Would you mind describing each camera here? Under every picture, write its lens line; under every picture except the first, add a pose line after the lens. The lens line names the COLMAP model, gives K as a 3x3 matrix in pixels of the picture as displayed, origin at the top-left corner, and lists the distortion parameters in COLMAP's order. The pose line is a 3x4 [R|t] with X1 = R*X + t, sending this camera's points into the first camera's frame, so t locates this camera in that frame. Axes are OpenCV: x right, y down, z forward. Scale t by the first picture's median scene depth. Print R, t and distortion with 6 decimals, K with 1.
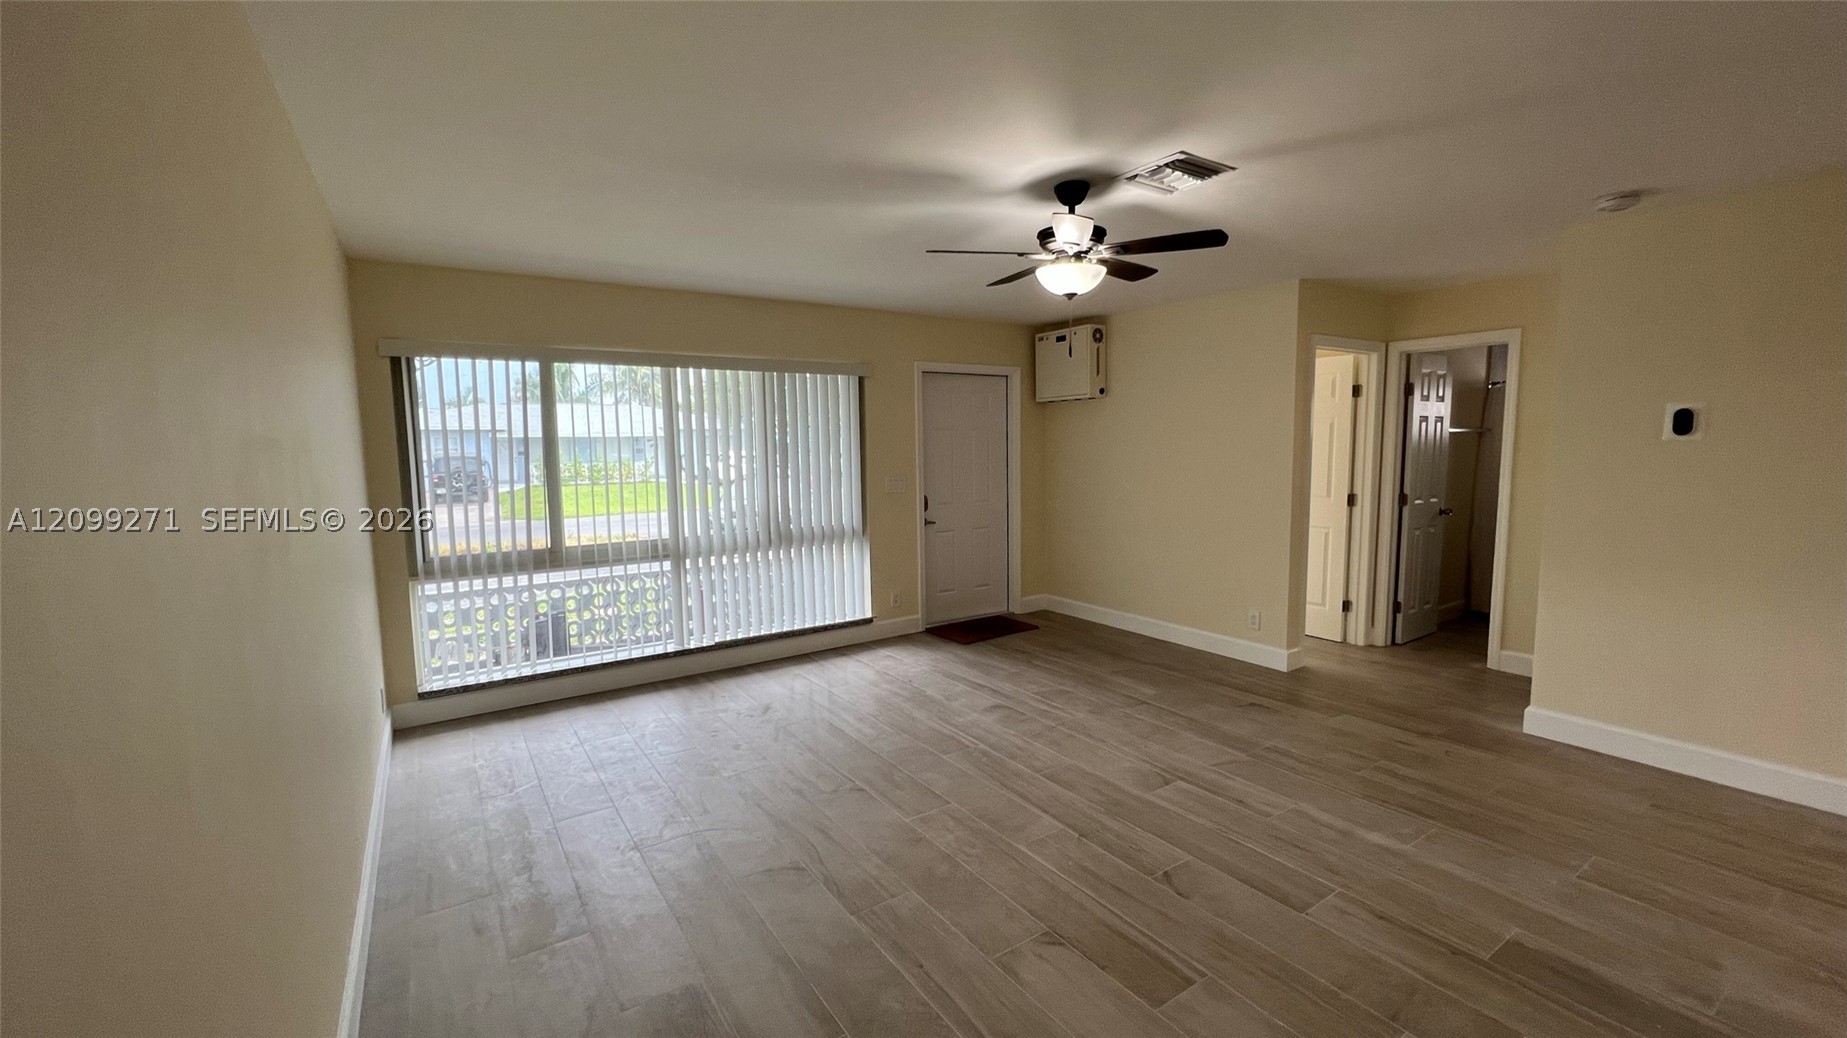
lens RADIAL K [[737.3, 0, 923.5], [0, 737.3, 519.0], [0, 0, 1]] dist [0.001262, 0.000060]
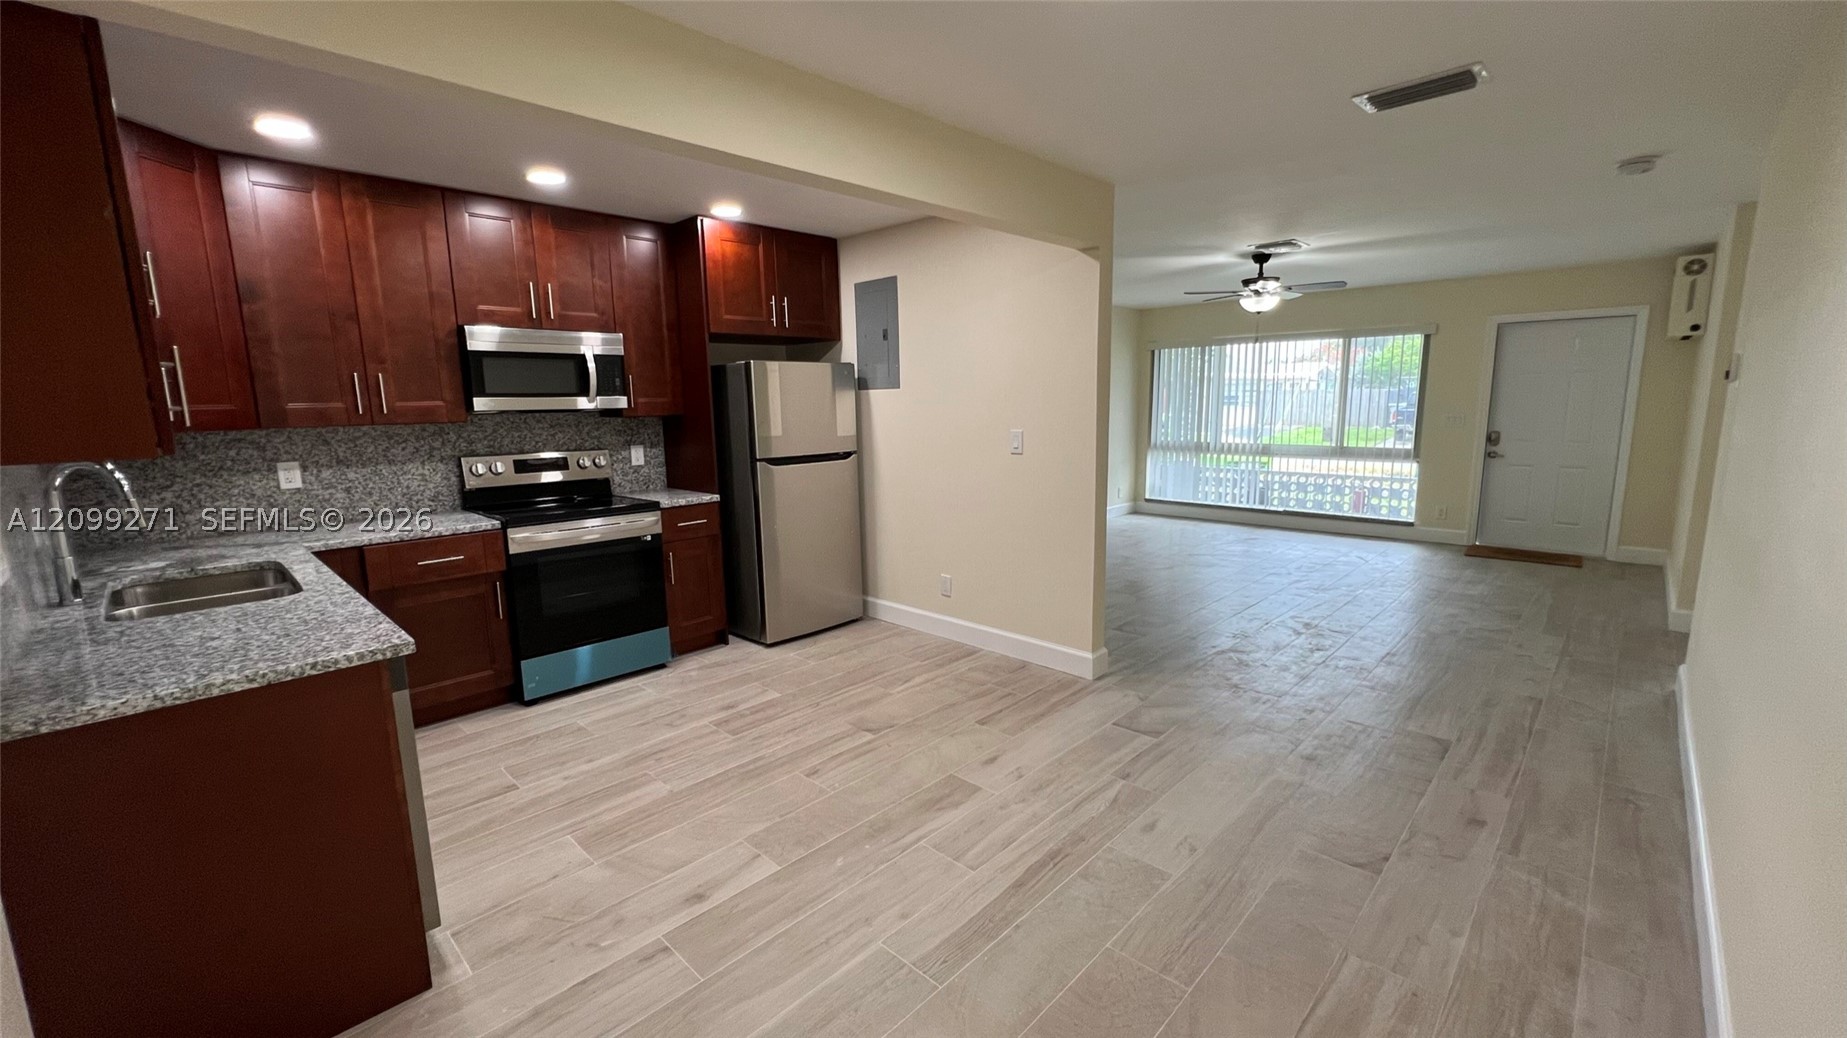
lens RADIAL K [[744.9, 0, 923.5], [0, 744.9, 519.0], [0, 0, 1]] dist [0.001581, 0.000163]
pose [[0.216243, 0.168935, -0.961613, 1.521672], [-0.087758, 0.984293, 0.153185, 0.004079], [0.972388, 0.051264, 0.227672, -0.207810]]
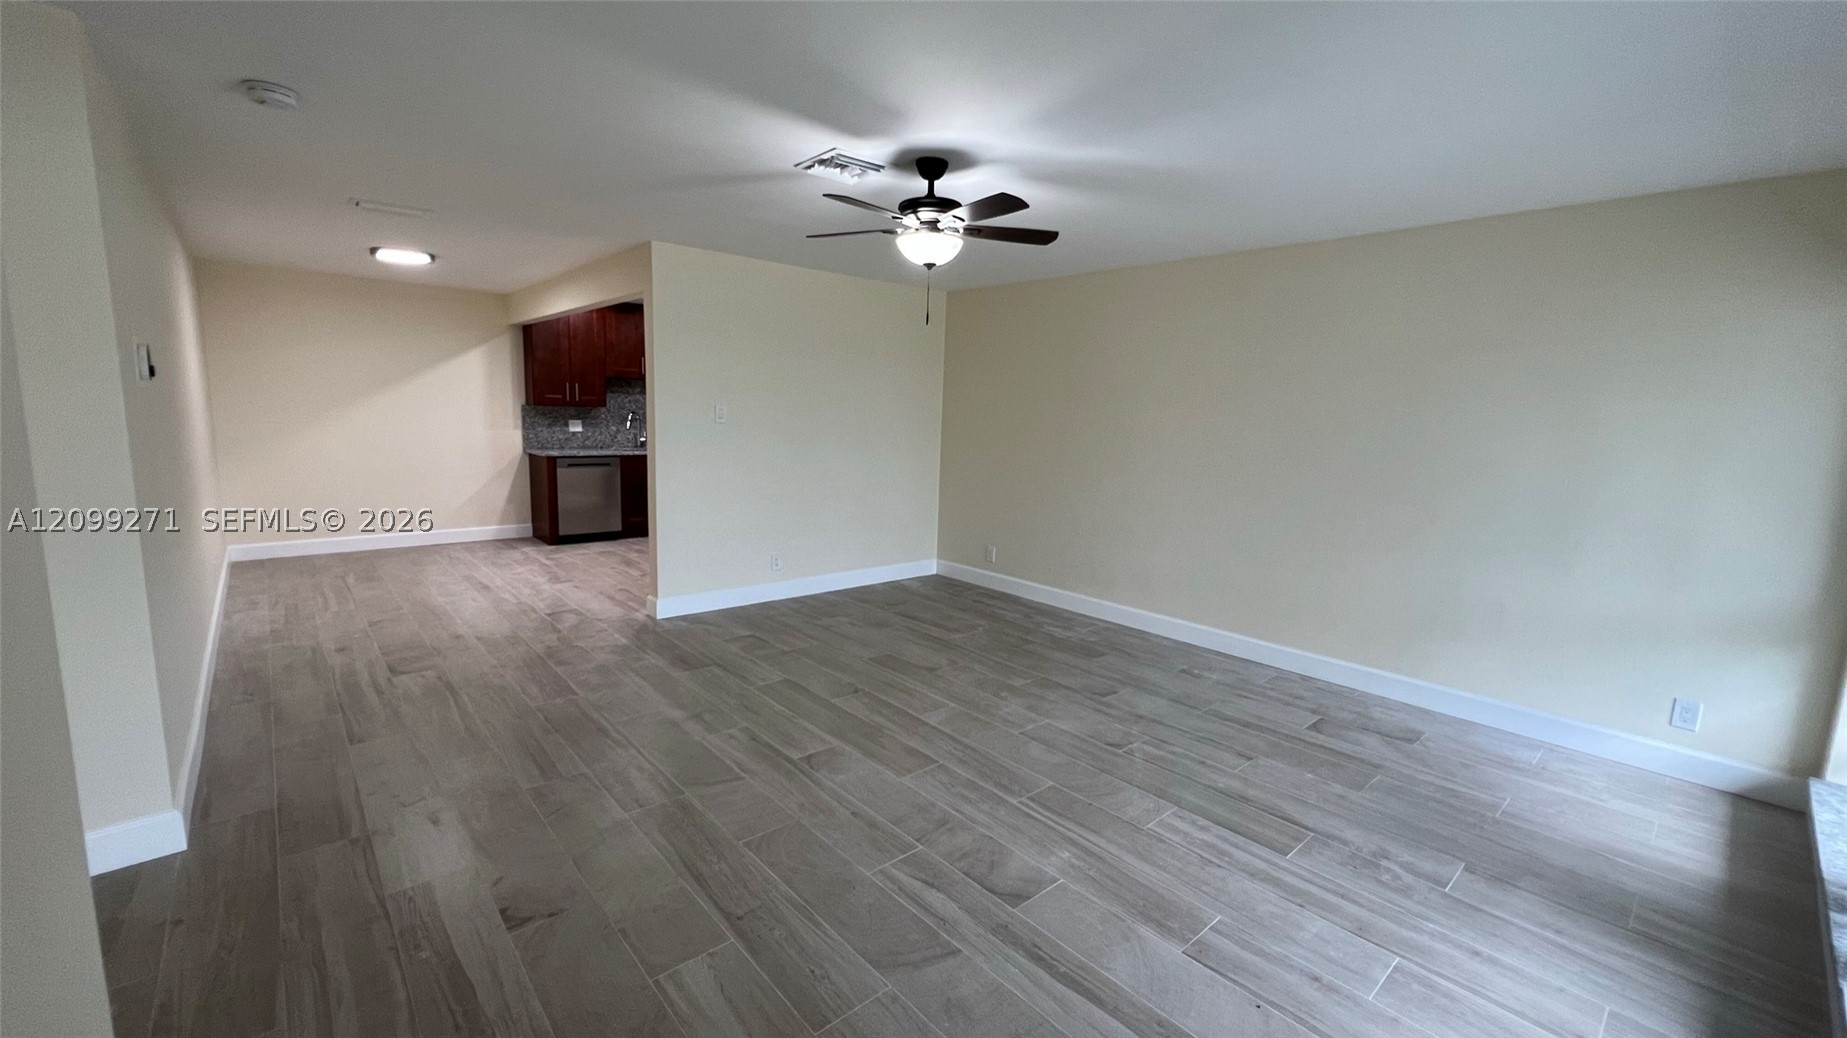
lens RADIAL K [[737.8, 0, 920.7], [0, 737.8, 519.0], [0, 0, 1]] dist [-0.001563, -0.000179]
pose [[-0.990792, 0.001717, -0.135384, 0.275718], [-0.032219, 0.968207, 0.248068, -0.163560], [0.131506, 0.250146, -0.959236, 1.629476]]
